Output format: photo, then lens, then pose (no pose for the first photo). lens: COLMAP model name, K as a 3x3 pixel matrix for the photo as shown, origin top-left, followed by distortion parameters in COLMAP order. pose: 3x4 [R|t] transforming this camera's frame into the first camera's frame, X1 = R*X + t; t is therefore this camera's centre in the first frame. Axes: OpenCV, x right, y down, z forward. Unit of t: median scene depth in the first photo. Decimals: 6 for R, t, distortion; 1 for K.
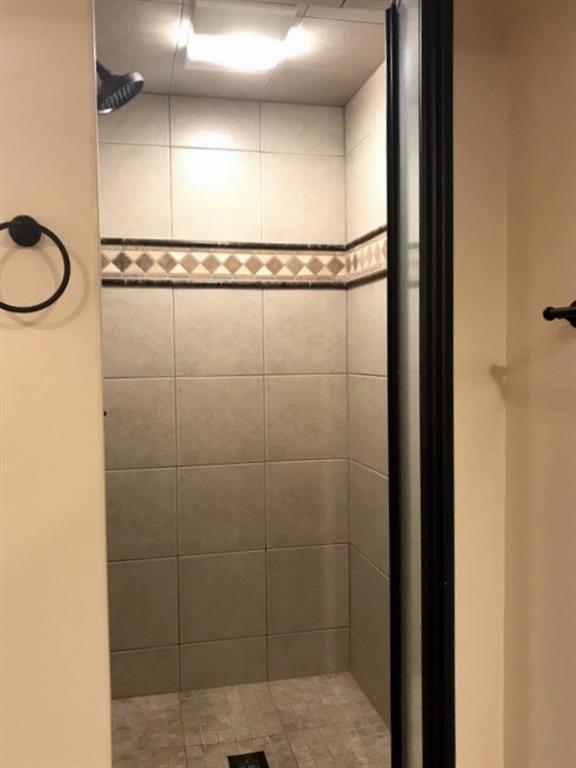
lens RADIAL K [[642.3, 0, 287.7], [0, 642.3, 382.7], [0, 0, 1]] dist [0.007408, -0.002304]
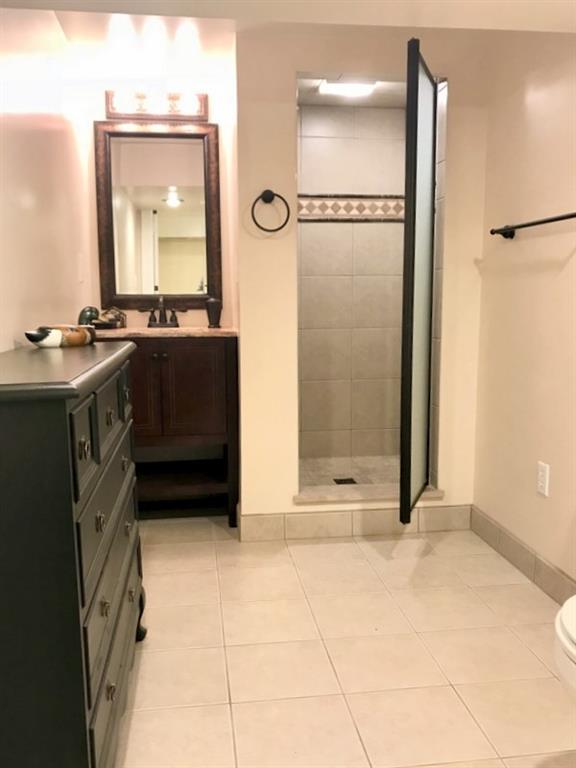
lens RADIAL K [[642.3, 0, 286.6], [0, 642.3, 386.1], [0, 0, 1]] dist [0.007408, -0.002304]
pose [[0.996951, 0.016939, -0.076171, -0.077935], [-0.009228, 0.994897, 0.100473, 0.110469], [0.077484, -0.099464, 0.992020, -0.711242]]
